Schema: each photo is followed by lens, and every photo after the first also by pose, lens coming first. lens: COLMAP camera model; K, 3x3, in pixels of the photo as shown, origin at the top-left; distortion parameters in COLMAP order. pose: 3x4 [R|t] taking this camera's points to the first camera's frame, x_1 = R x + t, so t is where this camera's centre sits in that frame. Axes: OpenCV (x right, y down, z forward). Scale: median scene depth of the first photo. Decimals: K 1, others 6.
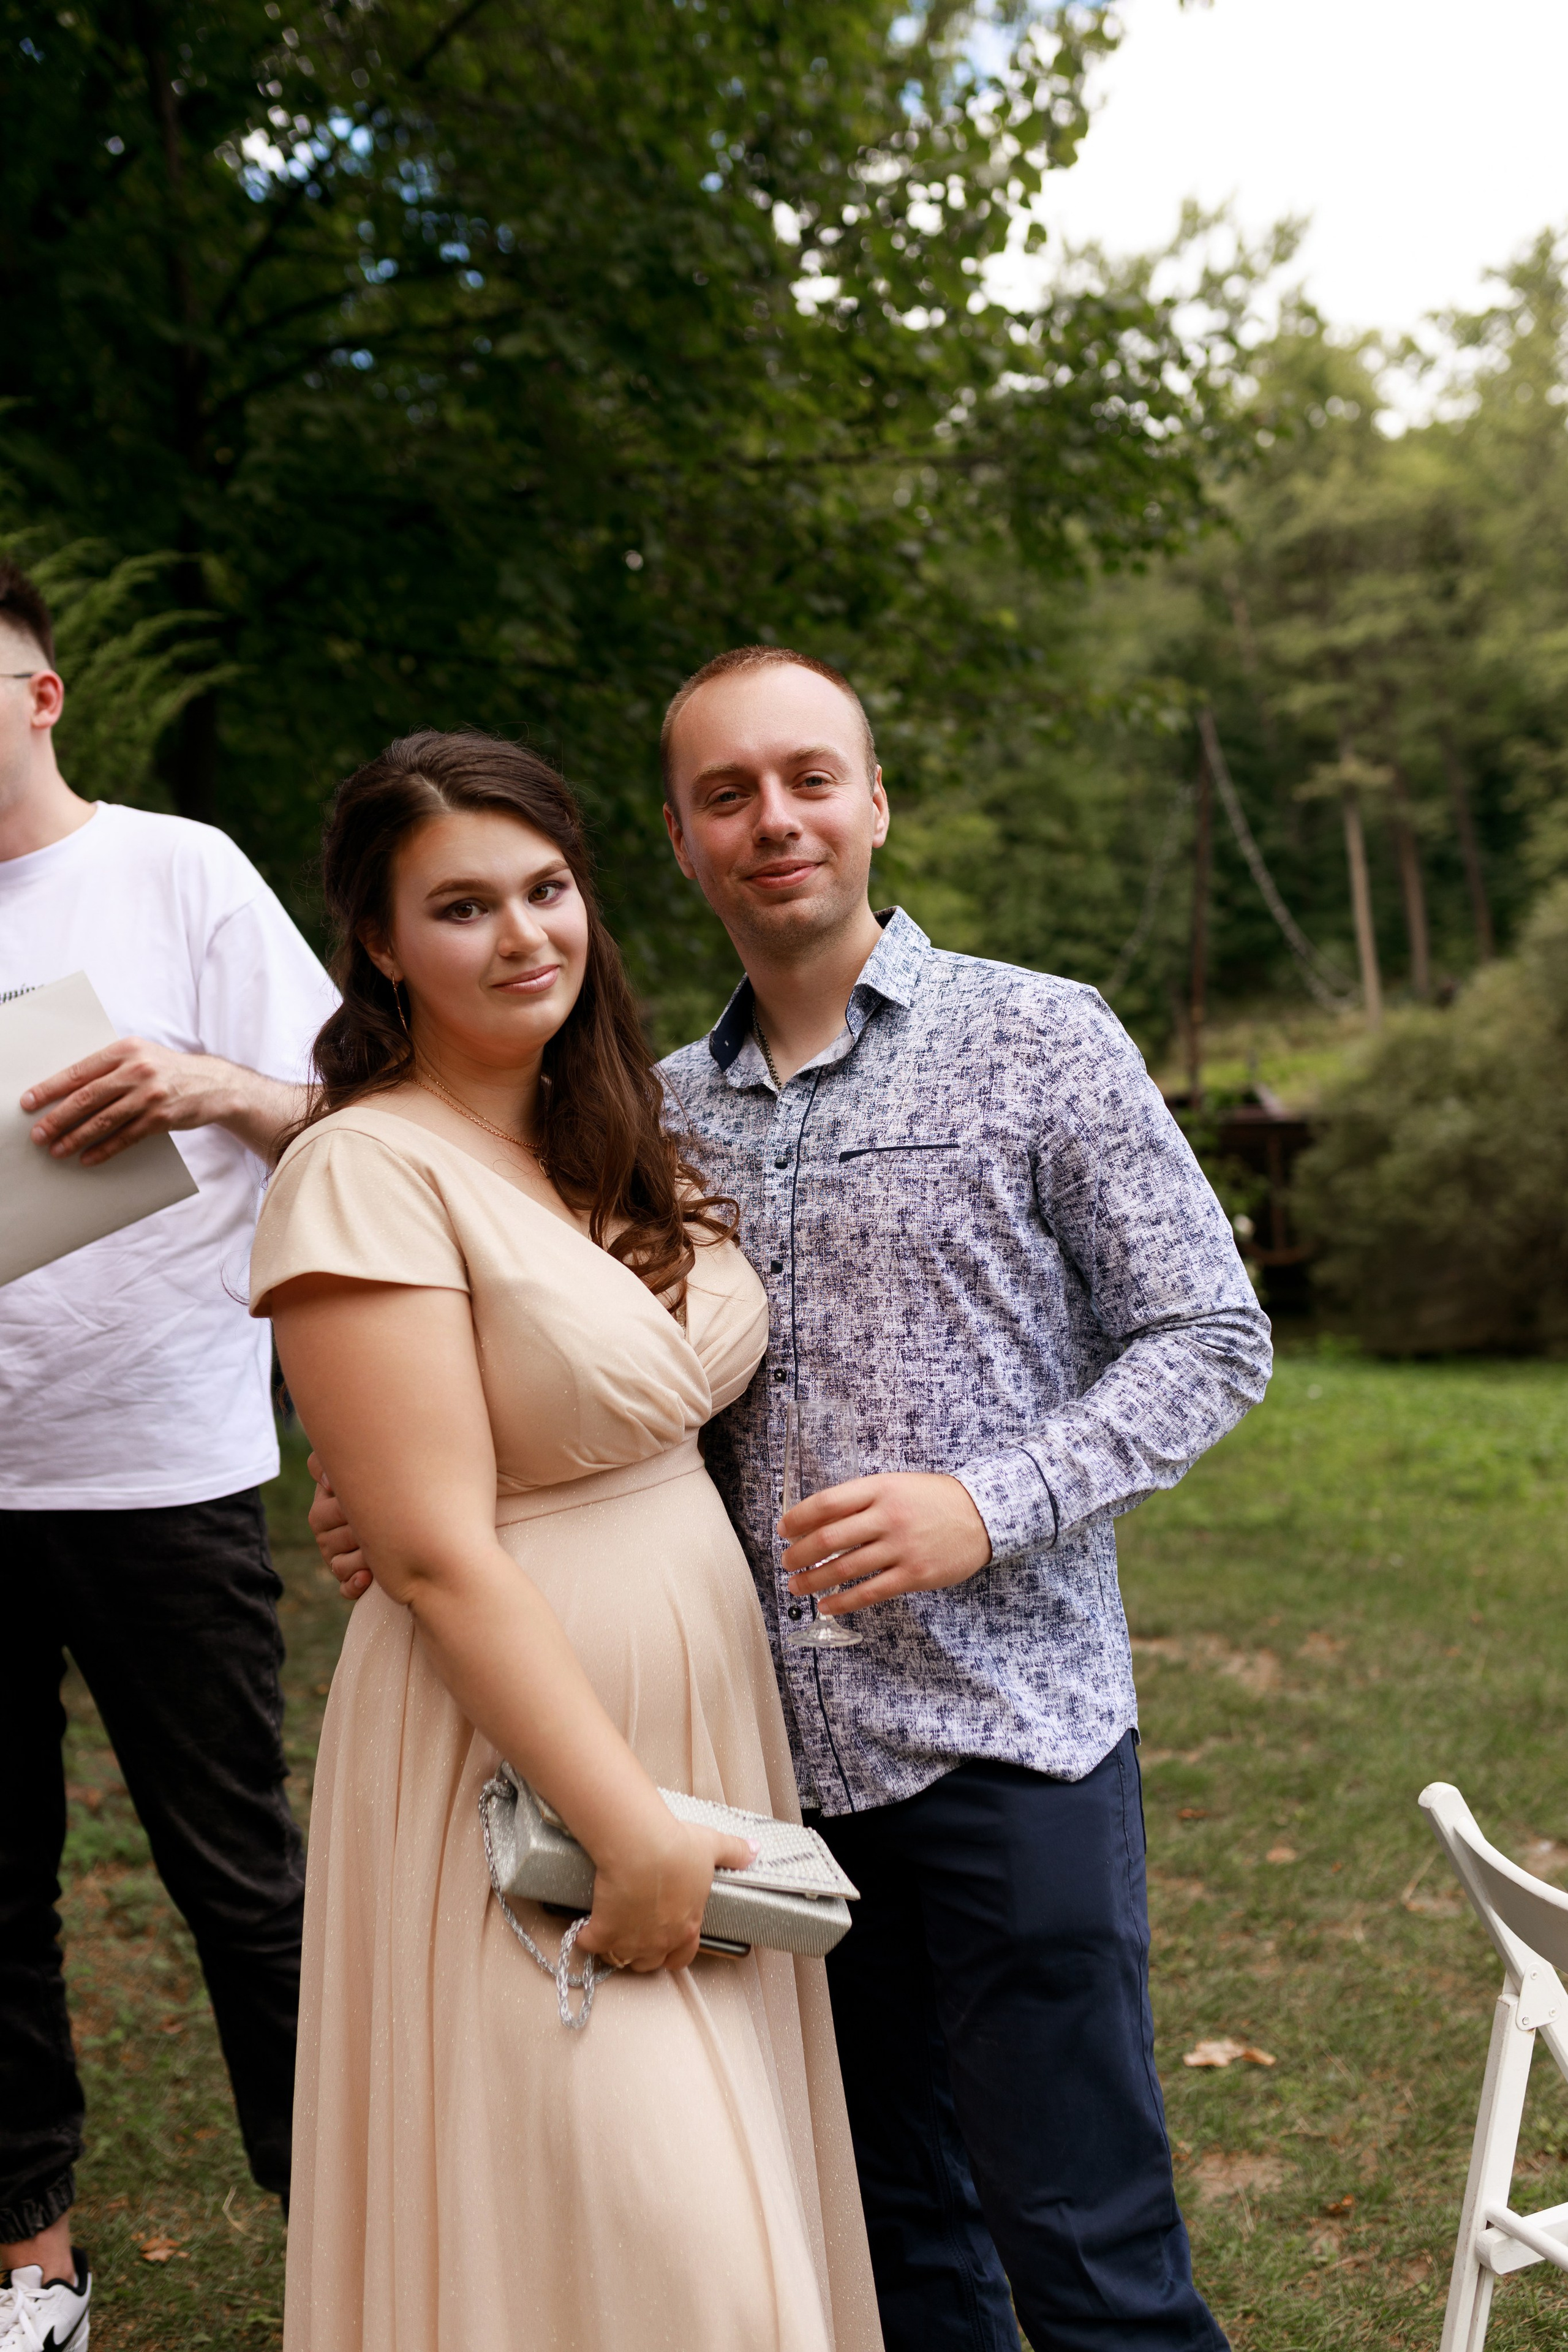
lens RADIAL K [[2309.8, 0, 795.1], [0, 2309.8, 1165.8], [0, 0, 1]] dist [-0.003928, 0.000000]
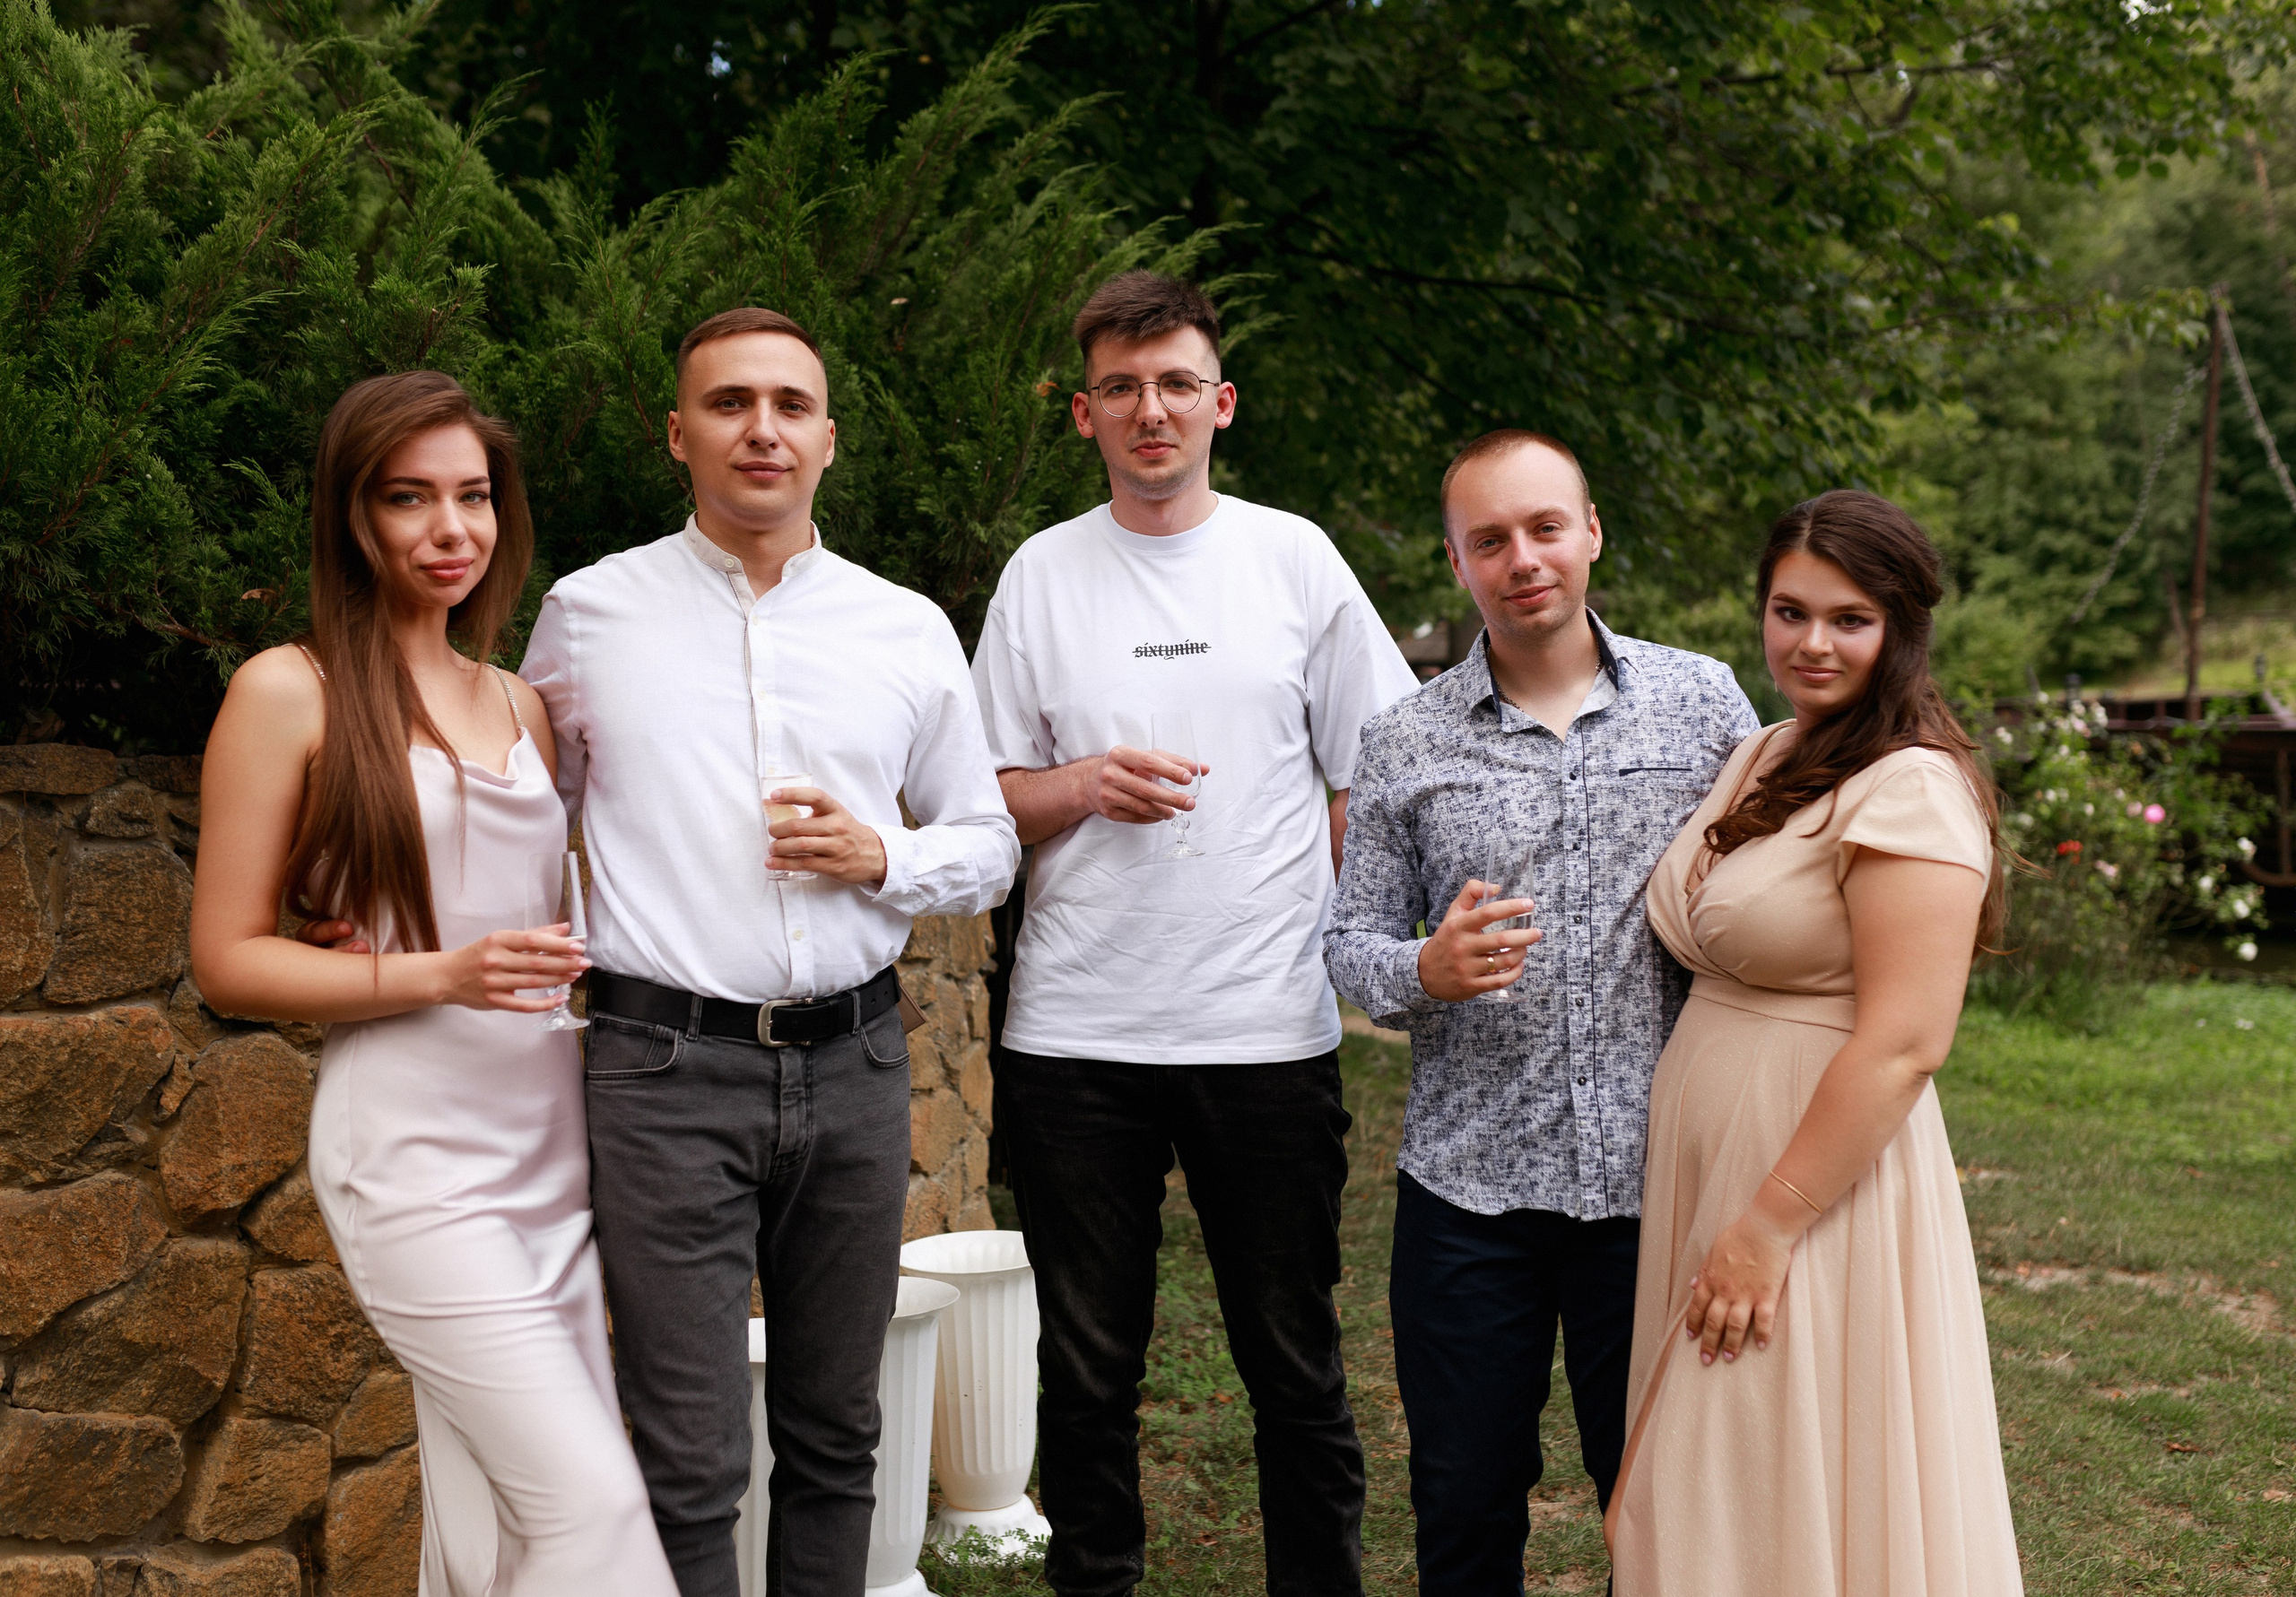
lens RADIAL K [[2343.6, 0, 1161.0], [0, 2343.6, 782.0], [0, 0, 1]] dist [-0.001978, 0.000000]
pose [[0.970688, 0.029987, -0.238467, -0.007604], [-0.026942, 0.999509, 0.016021, -0.003706], [0.238830, -0.009127, 0.971018, -0.028213]]
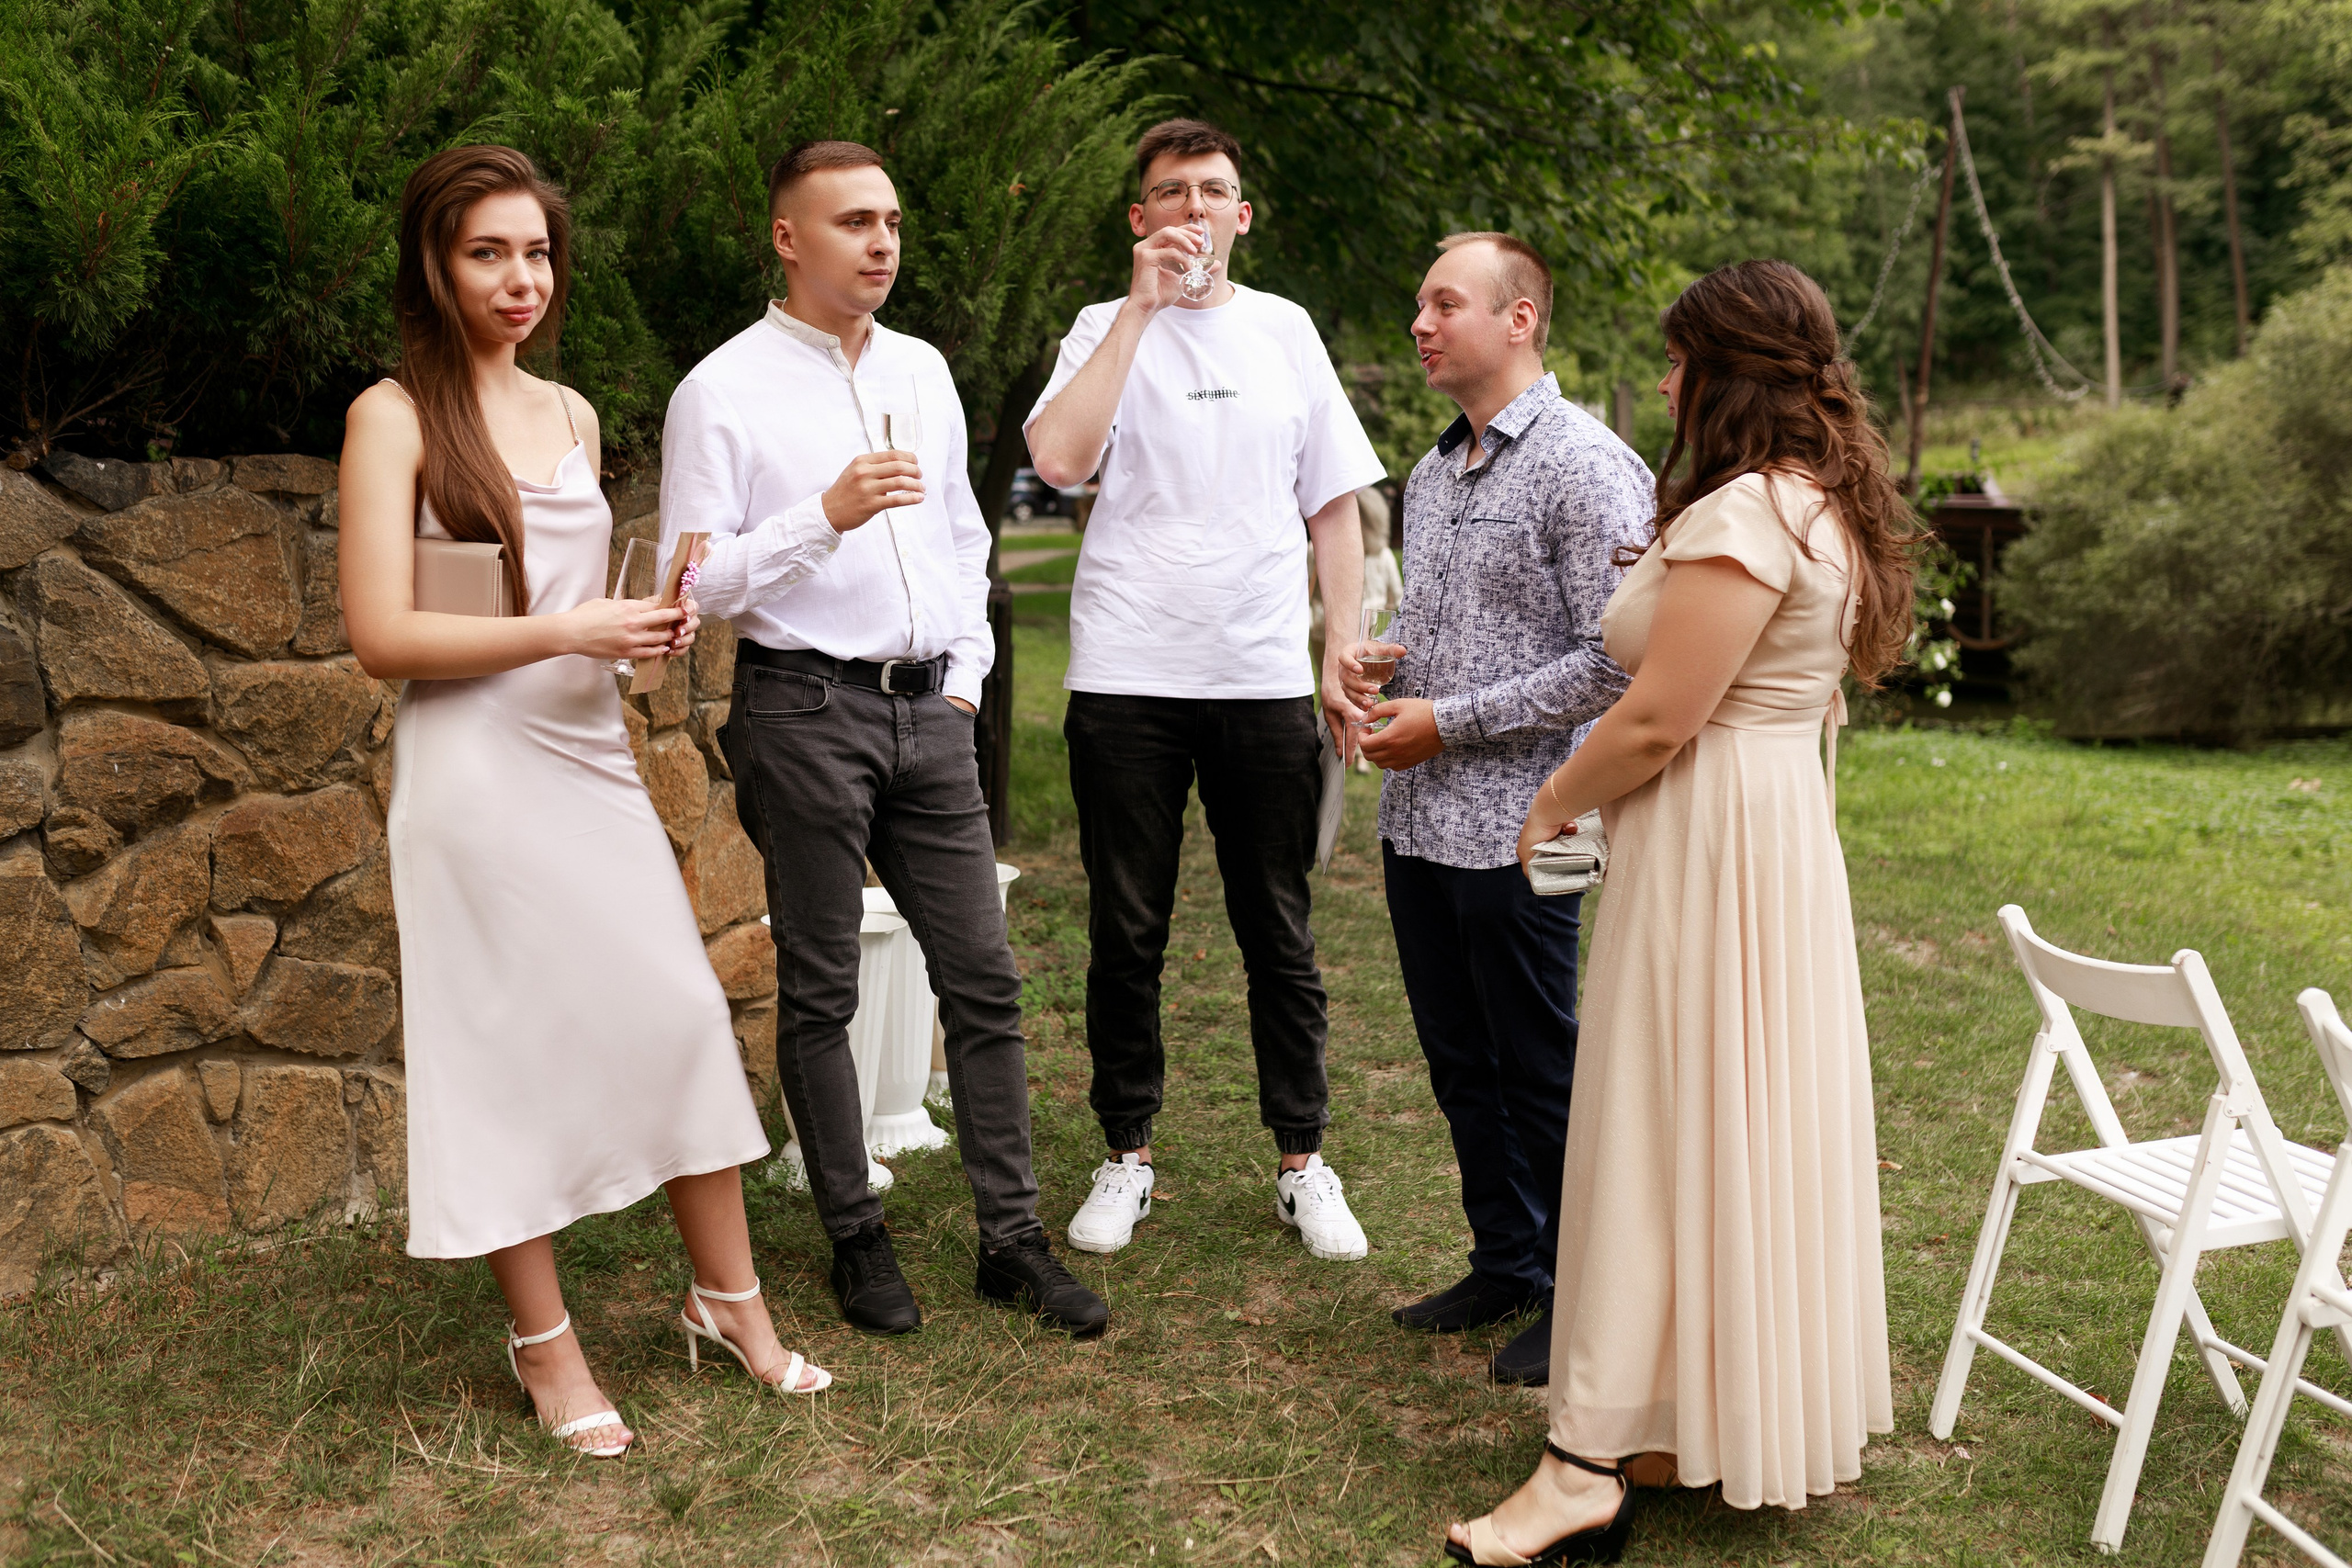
lens RADIAL K [[2309.6, 0, 1156.6], [0, 2309.6, 787.5], [0, 0, 1]] dist [-0.003928, 0.000000]
pose [[0.988876, 0.060514, -0.135878, -0.016482], [-0.044883, 0.992318, 0.115285, 0.002190], [0.141811, -0.107903, 0.983995, -0.106401]]
